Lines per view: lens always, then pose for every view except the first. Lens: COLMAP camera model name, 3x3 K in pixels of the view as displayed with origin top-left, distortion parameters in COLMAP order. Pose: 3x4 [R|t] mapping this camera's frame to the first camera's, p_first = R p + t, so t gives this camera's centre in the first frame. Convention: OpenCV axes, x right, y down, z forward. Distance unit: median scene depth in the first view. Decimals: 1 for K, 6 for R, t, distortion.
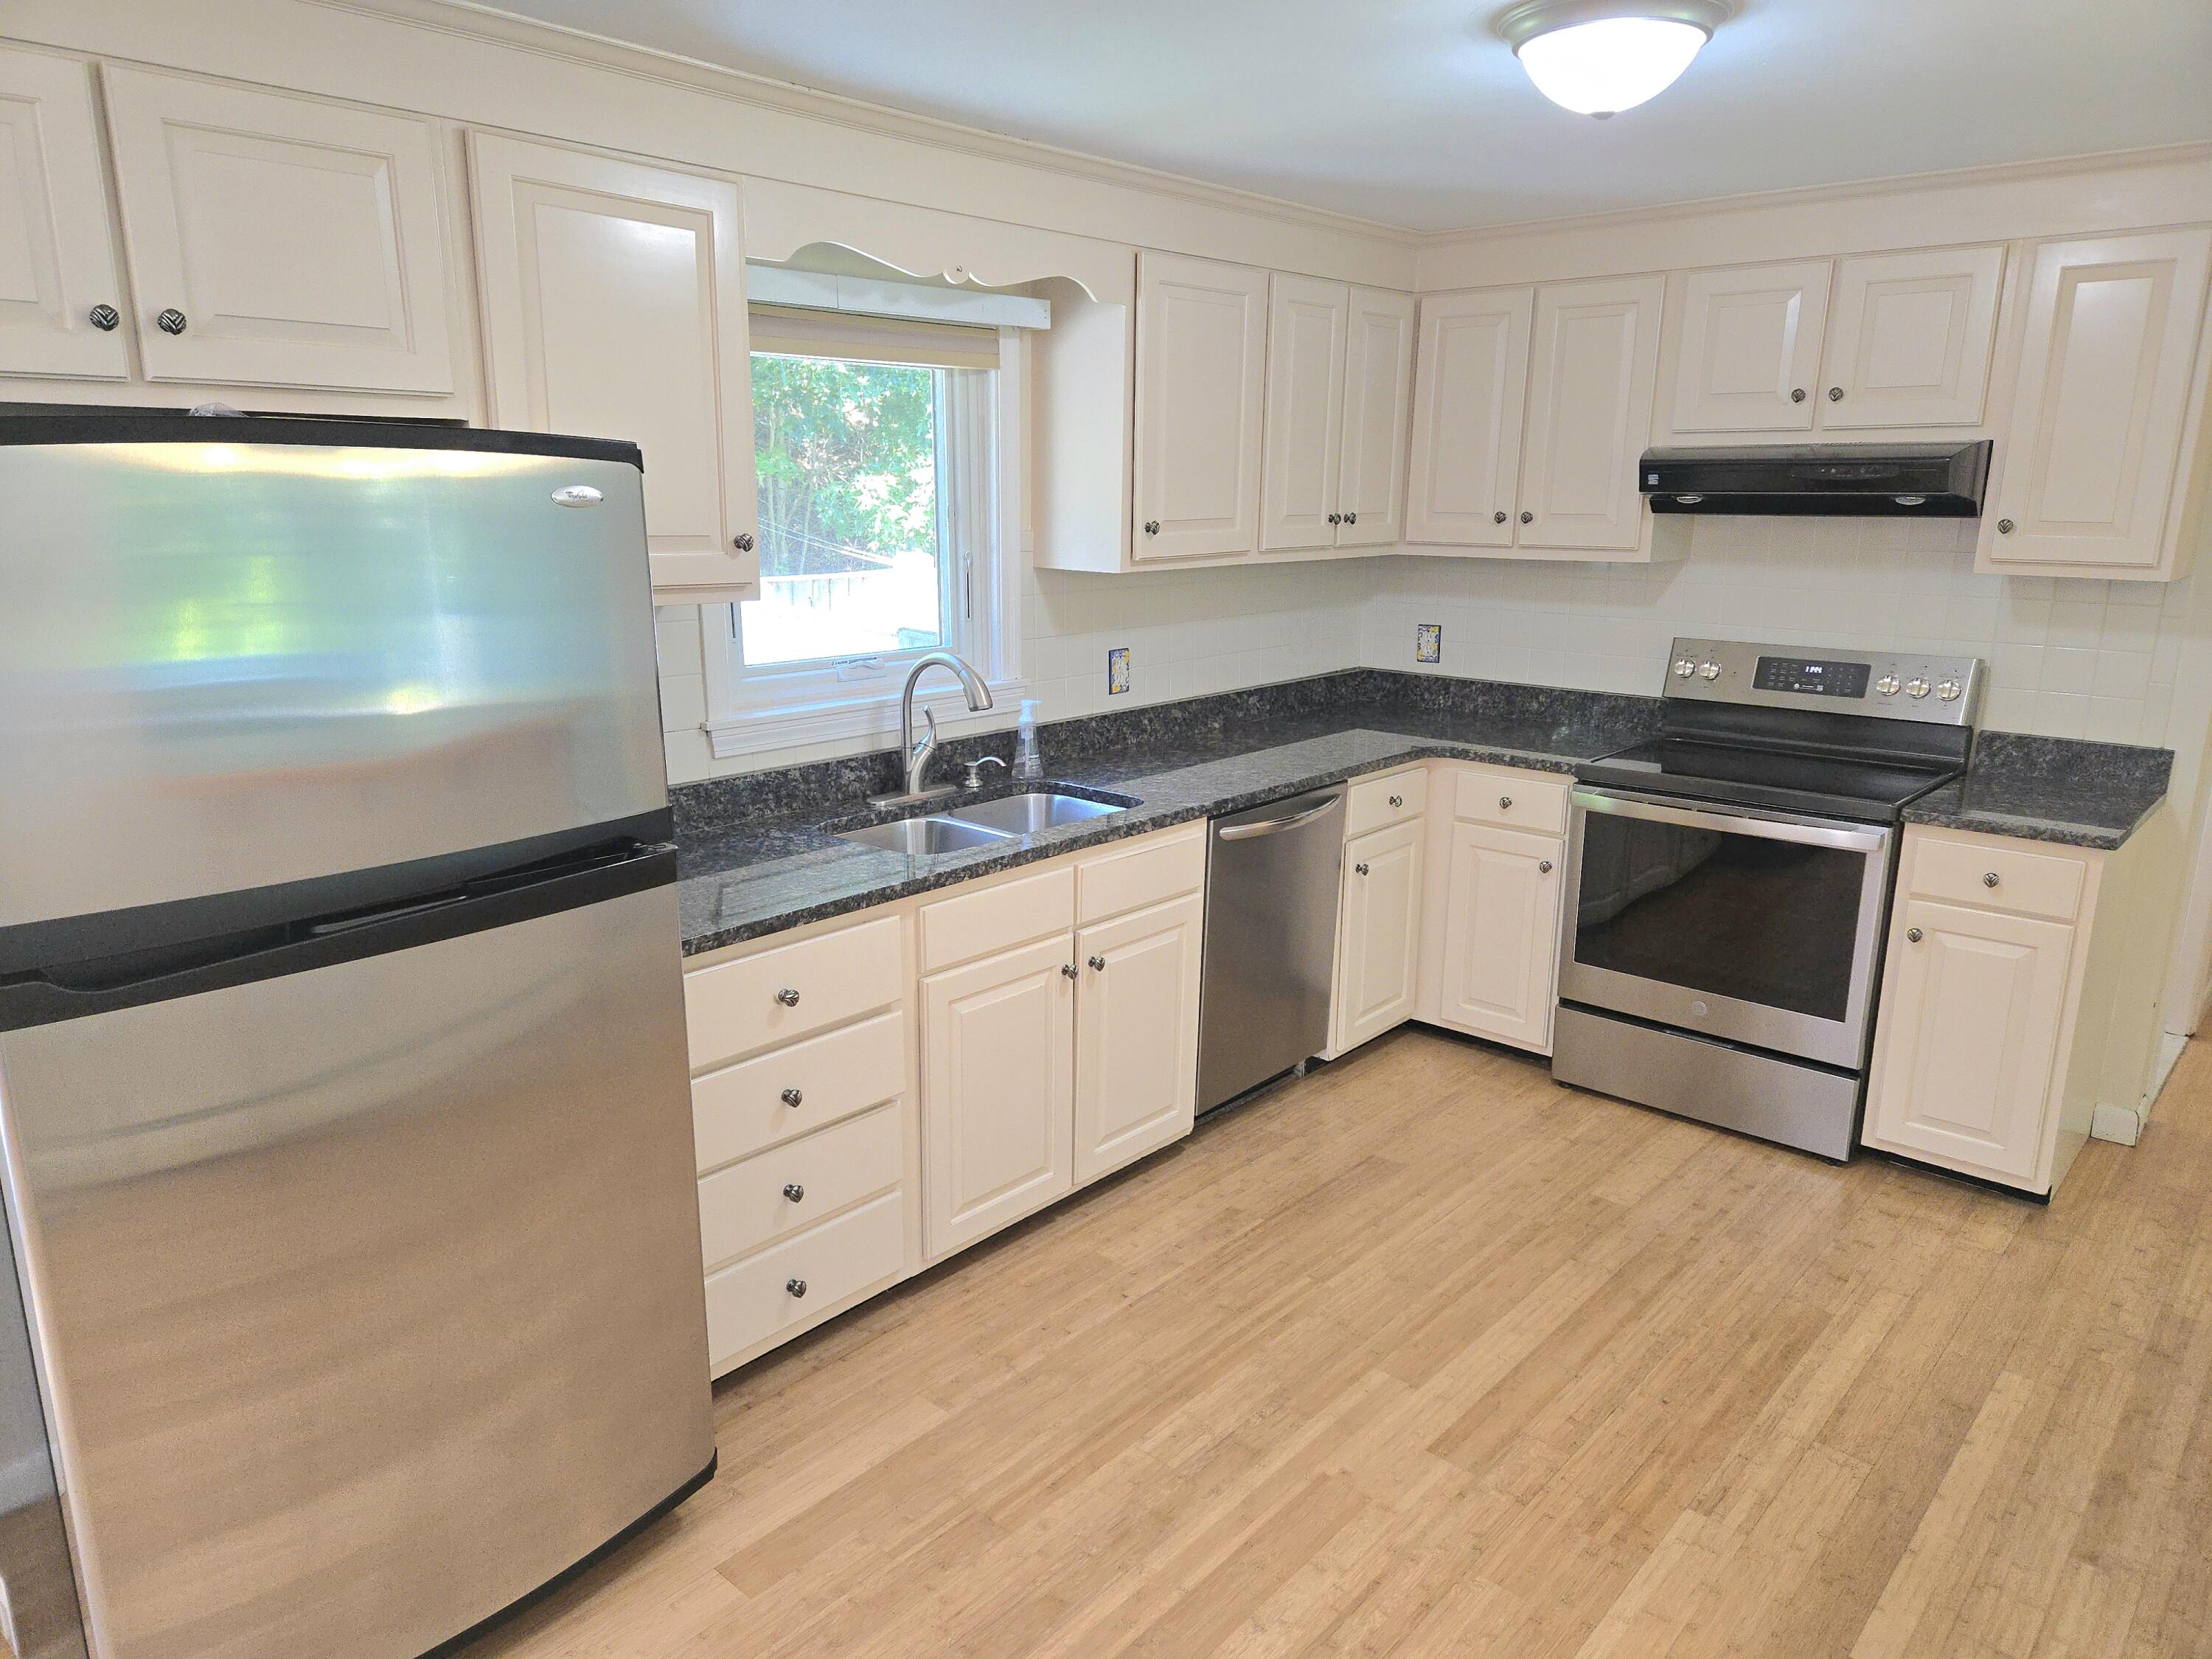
lens RADIAL K [[1466.9, 0, 1083.0], [0, 1466.9, 844.7], [0, 0, 1]] dist [0.067553, -0.059127]
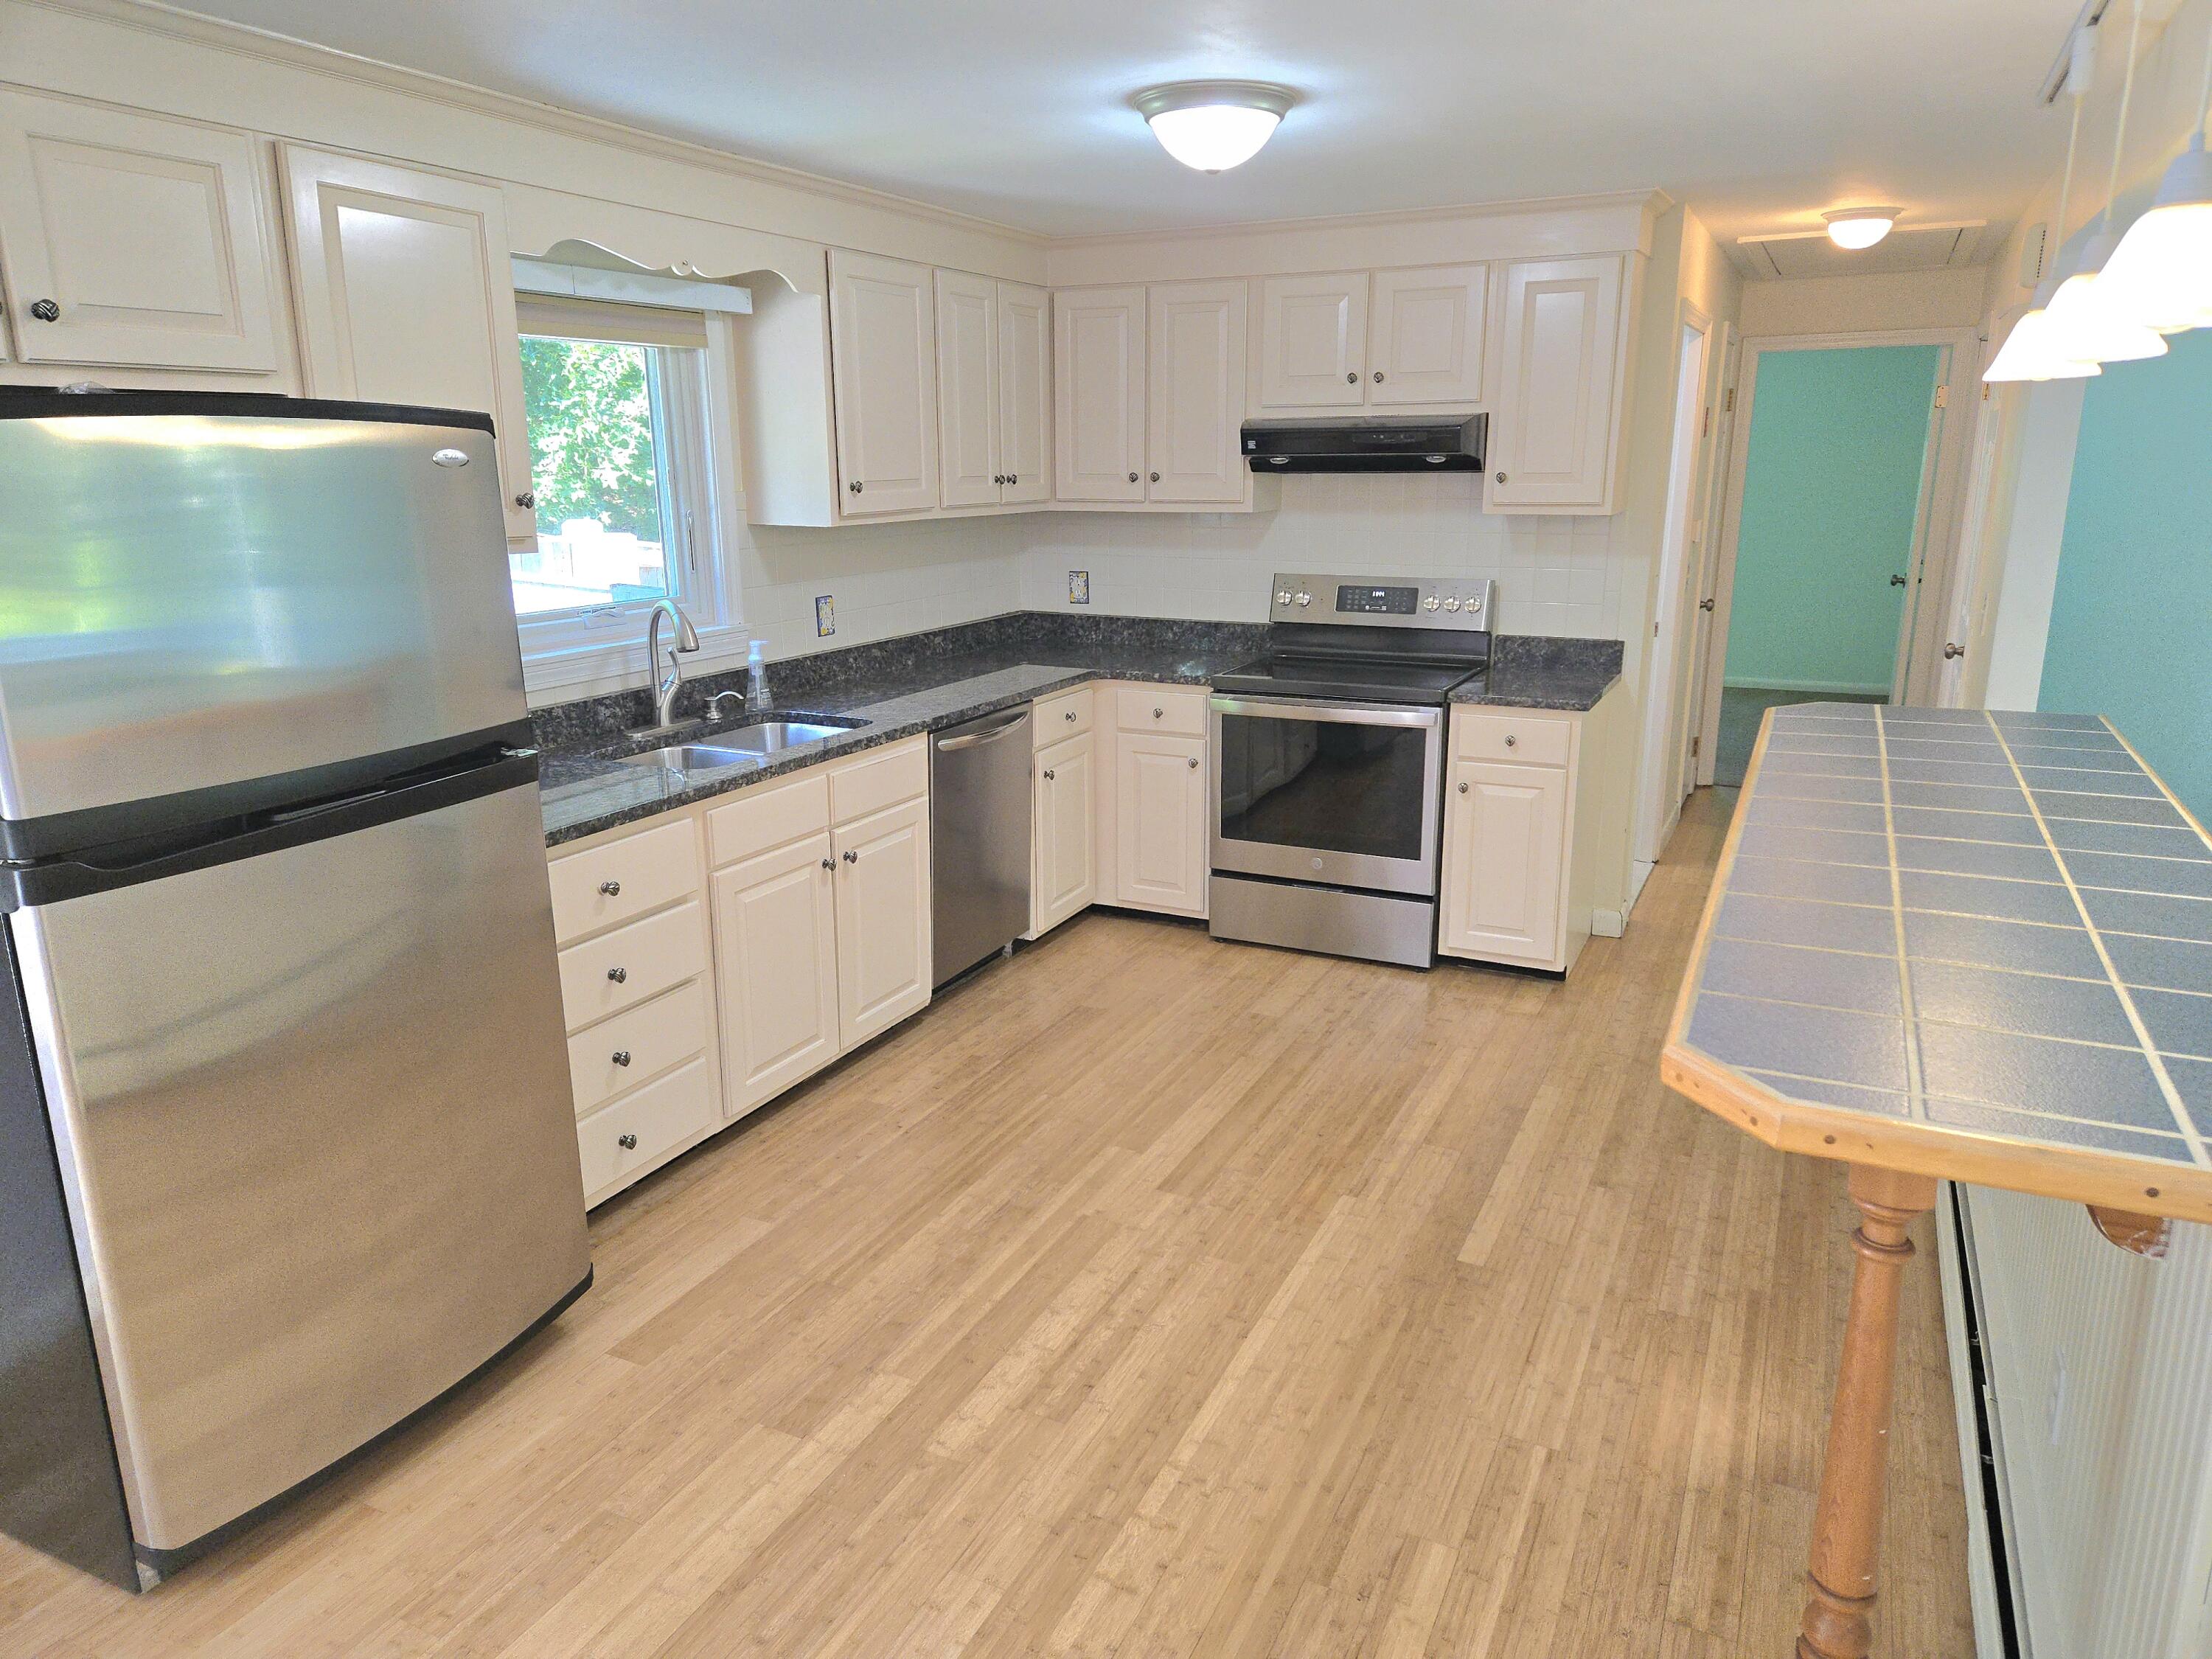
lens RADIAL K [[1466.9, 0, 1101.8], [0, 1466.9, 821.1], [0, 0, 1]] dist [0.067553, -0.059127]
pose [[0.961419, -0.076735, 0.264168, -0.099295], [0.076226, 0.997016, 0.012191, 0.050162], [-0.264315, 0.008416, 0.964400, -0.178937]]
